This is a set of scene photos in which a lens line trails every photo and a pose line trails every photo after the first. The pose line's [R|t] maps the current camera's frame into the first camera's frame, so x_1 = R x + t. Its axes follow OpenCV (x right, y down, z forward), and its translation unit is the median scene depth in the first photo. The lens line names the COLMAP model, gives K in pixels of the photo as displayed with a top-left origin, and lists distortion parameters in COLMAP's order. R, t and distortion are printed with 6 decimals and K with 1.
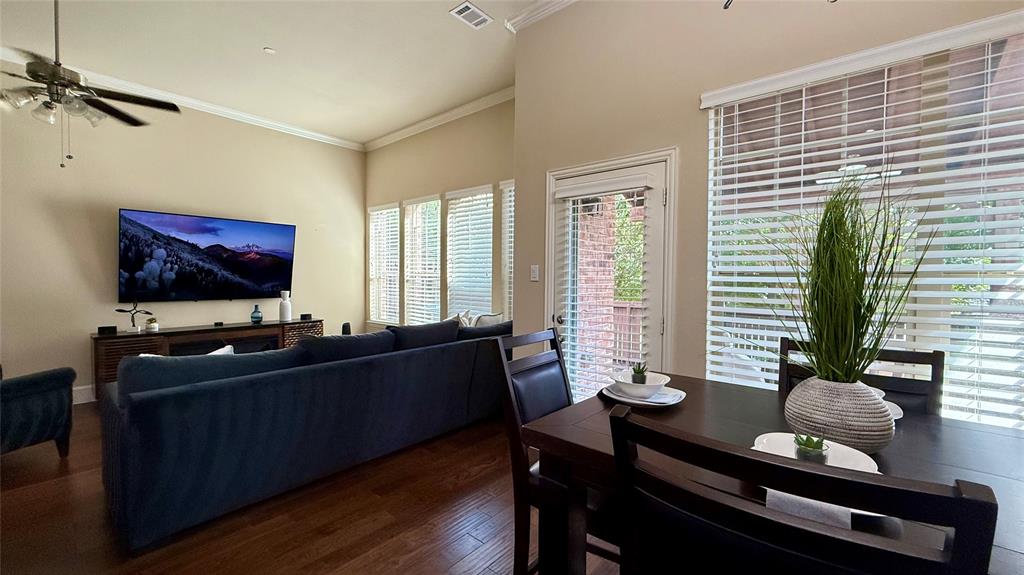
lens RADIAL K [[397.8, 0, 512.0], [0, 397.8, 287.5], [0, 0, 1]] dist [-0.000122, 0.000002]
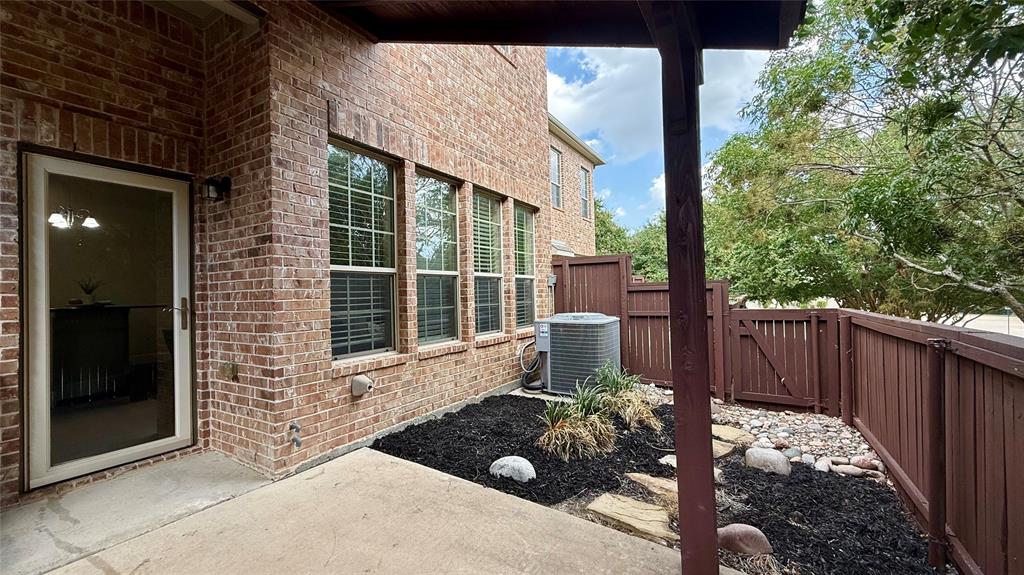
lens RADIAL K [[413.8, 0, 512.0], [0, 413.8, 287.5], [0, 0, 1]] dist [0.000587, 0.000141]
pose [[0.179419, -0.020486, -0.983559, 1.096566], [-0.010305, 0.999689, -0.022702, 0.019241], [0.983719, 0.014208, 0.179152, 1.366581]]
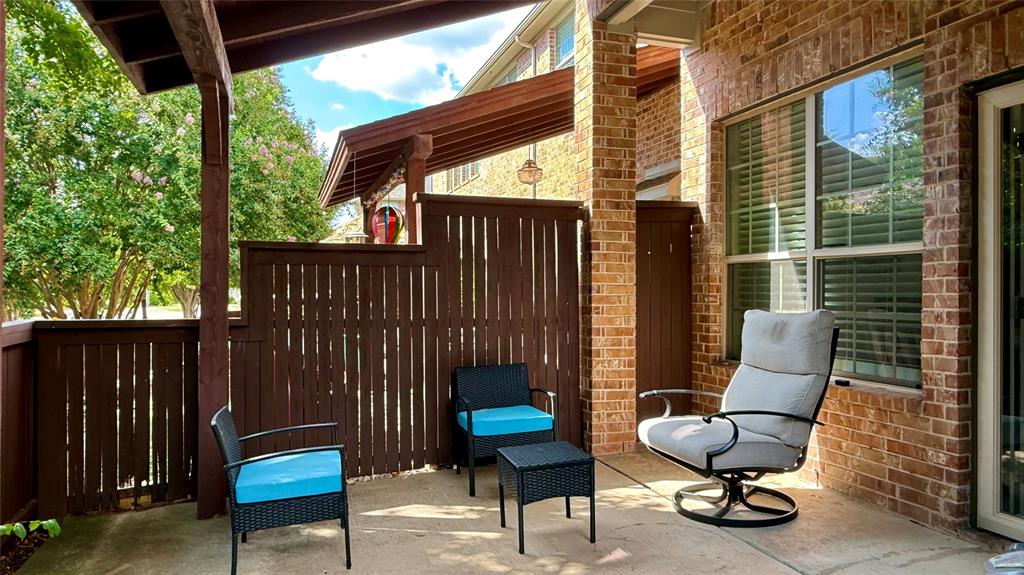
lens RADIAL K [[721.4, 0, 512.0], [0, 721.4, 287.5], [0, 0, 1]] dist [0.004686, 0.002124]
pose [[-0.844761, -0.000716, 0.535143, 0.308076], [0.015358, 0.999555, 0.025581, 0.004261], [-0.534923, 0.029828, -0.844374, 1.795233]]
